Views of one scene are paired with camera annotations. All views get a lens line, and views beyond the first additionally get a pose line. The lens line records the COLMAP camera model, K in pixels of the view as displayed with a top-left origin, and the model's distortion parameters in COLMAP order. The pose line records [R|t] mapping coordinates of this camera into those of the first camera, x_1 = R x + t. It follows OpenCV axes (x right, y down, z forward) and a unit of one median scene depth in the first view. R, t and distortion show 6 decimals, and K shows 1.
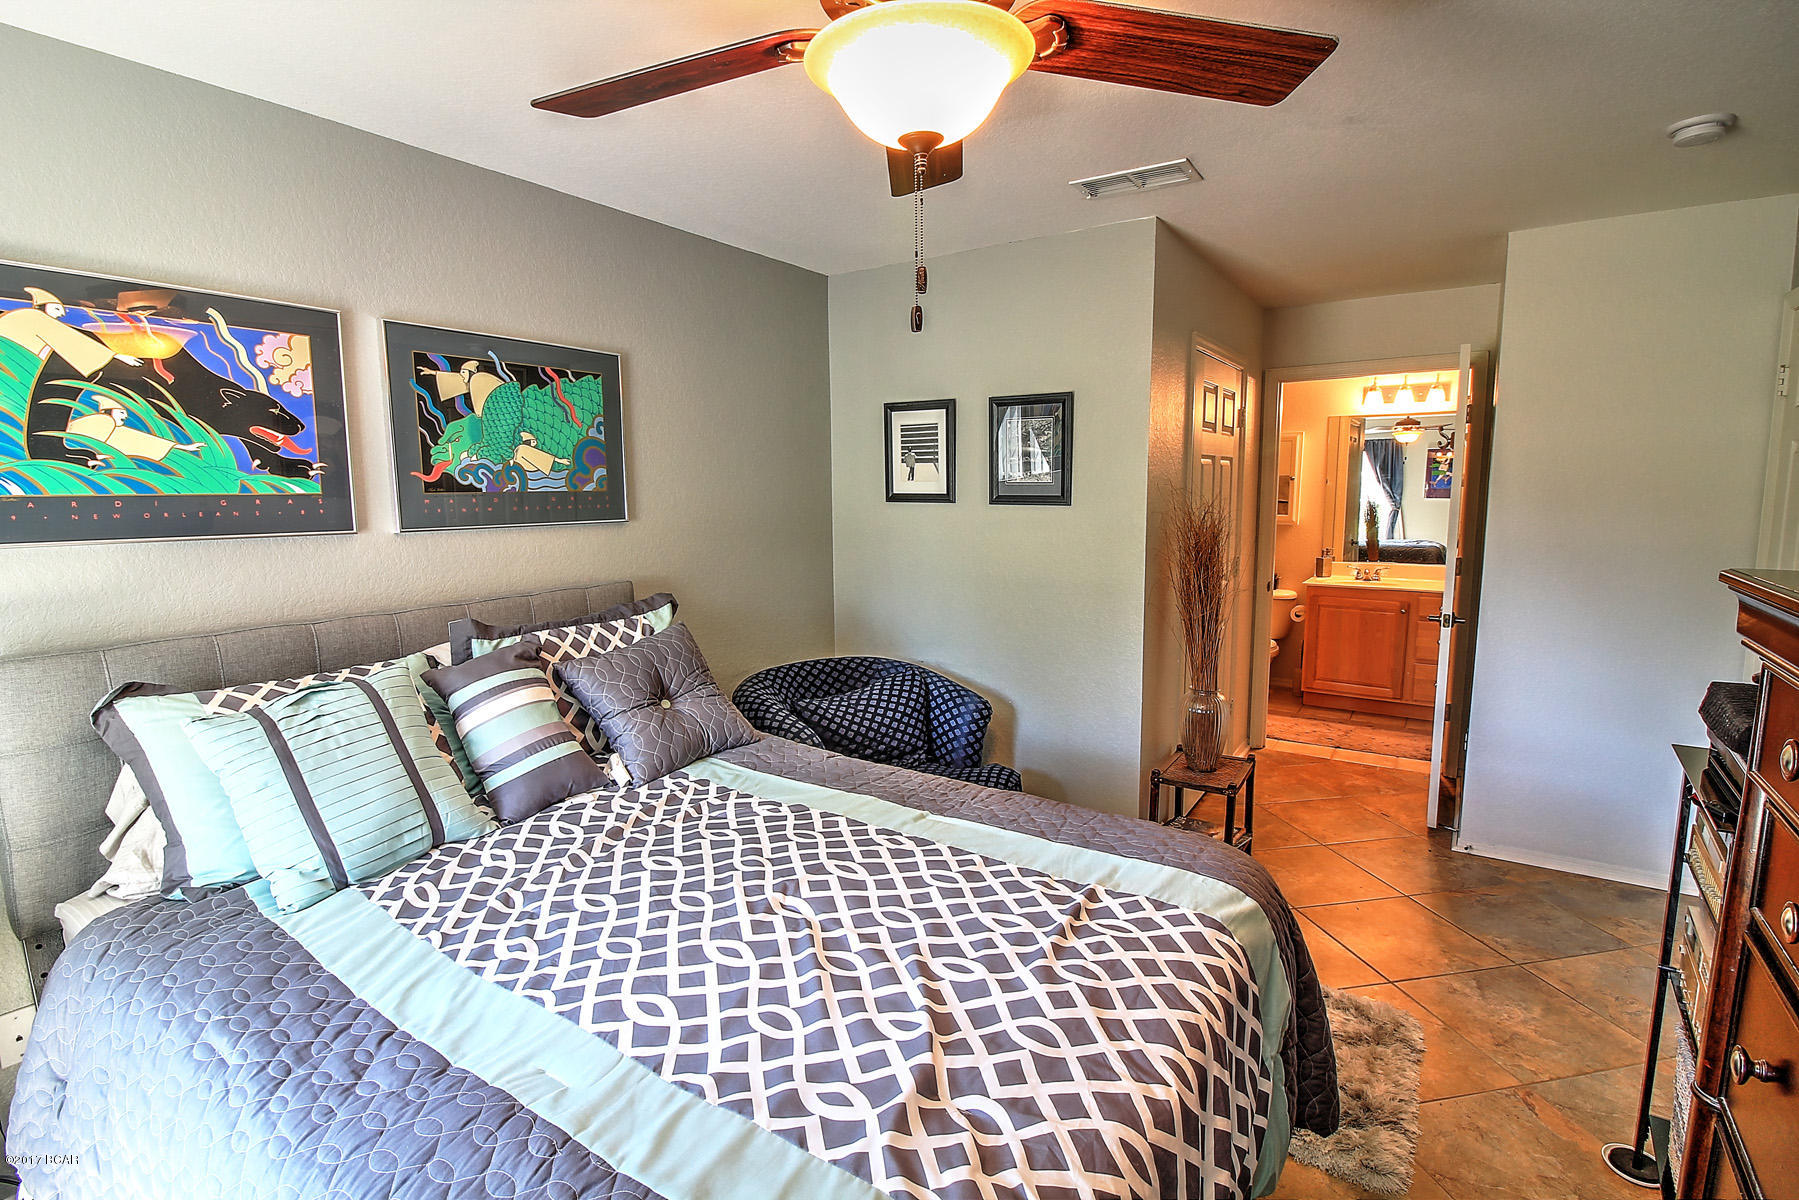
lens RADIAL K [[836.5, 0, 902.9], [0, 836.5, 601.2], [0, 0, 1]] dist [-0.004548, -0.005923]
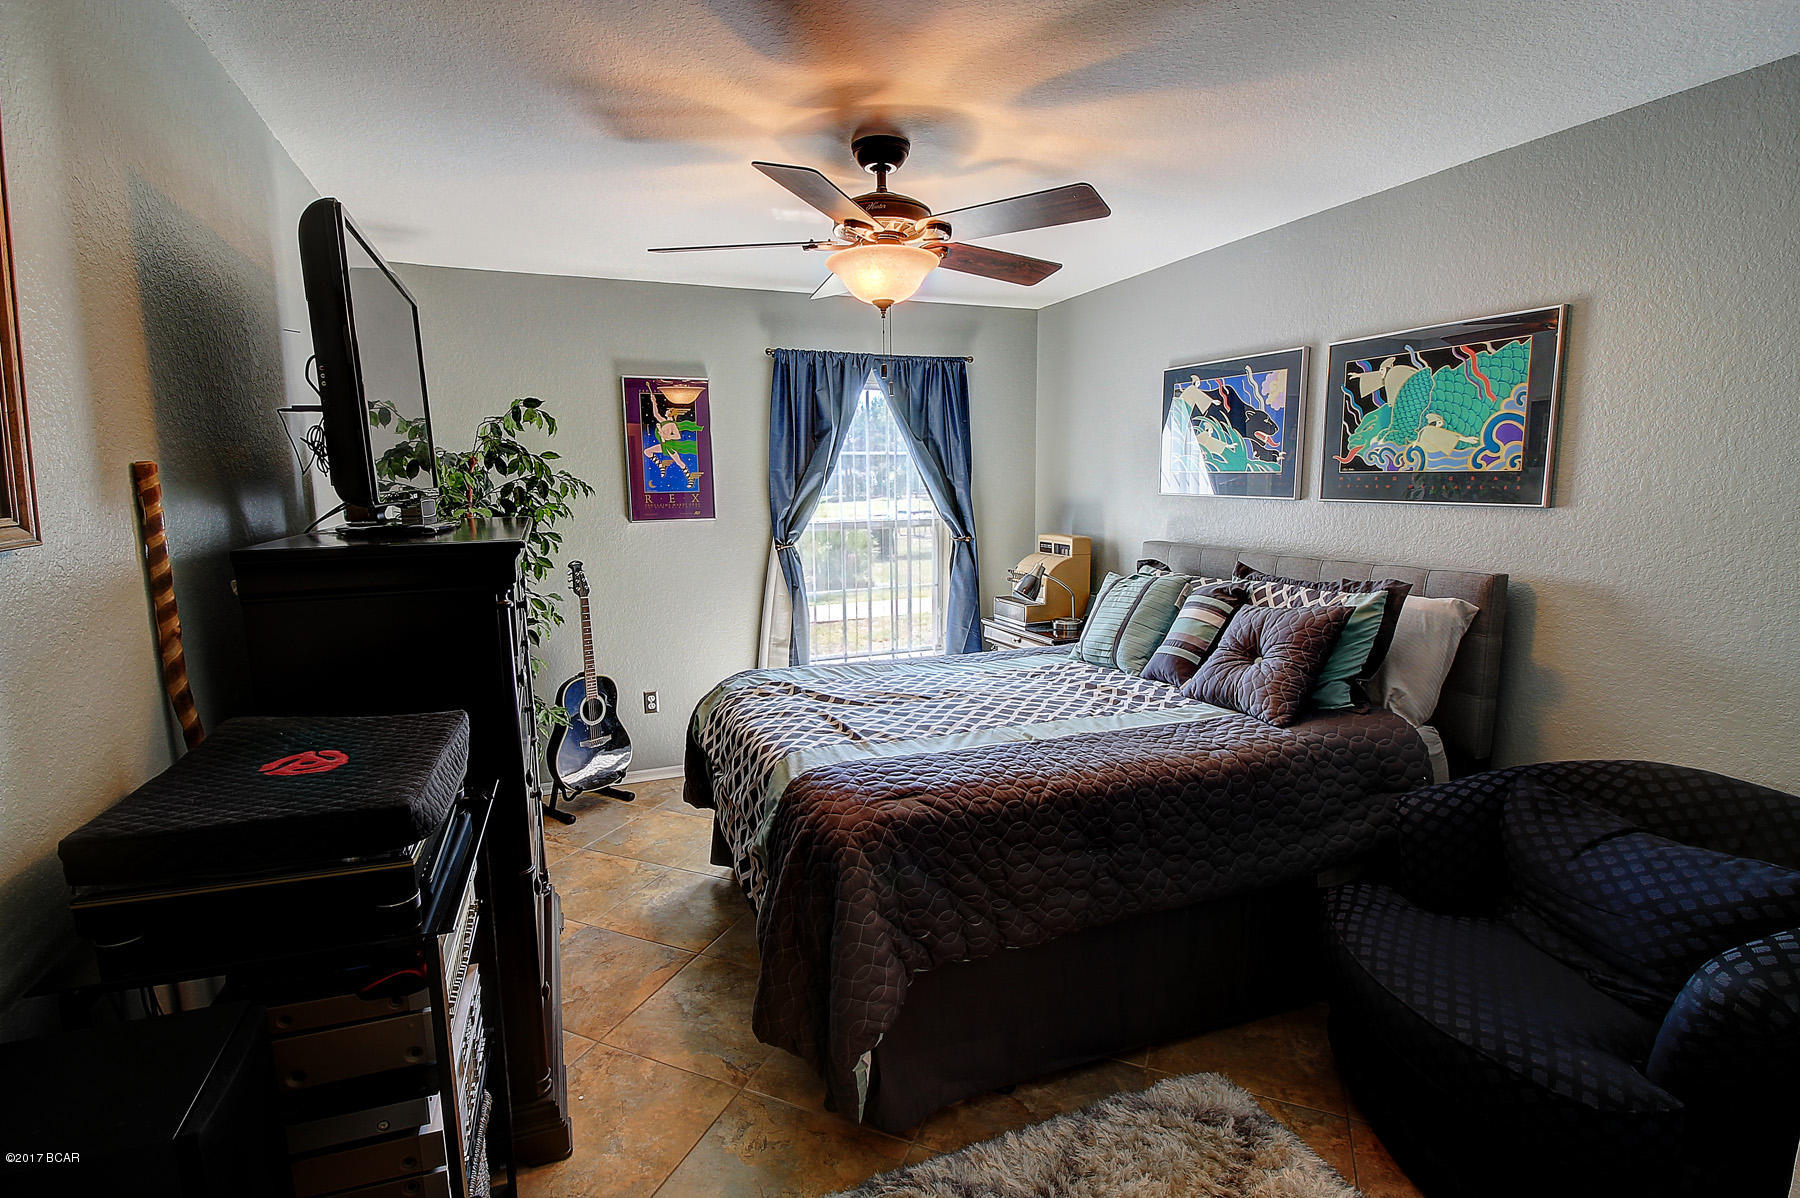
lens RADIAL K [[837.0, 0, 899.5], [0, 837.0, 599.0], [0, 0, 1]] dist [-0.004548, -0.005923]
pose [[-0.545220, 0.132555, -0.827747, 0.888346], [-0.103200, 0.969295, 0.223198, -0.156398], [0.831917, 0.207115, -0.514799, 1.132517]]
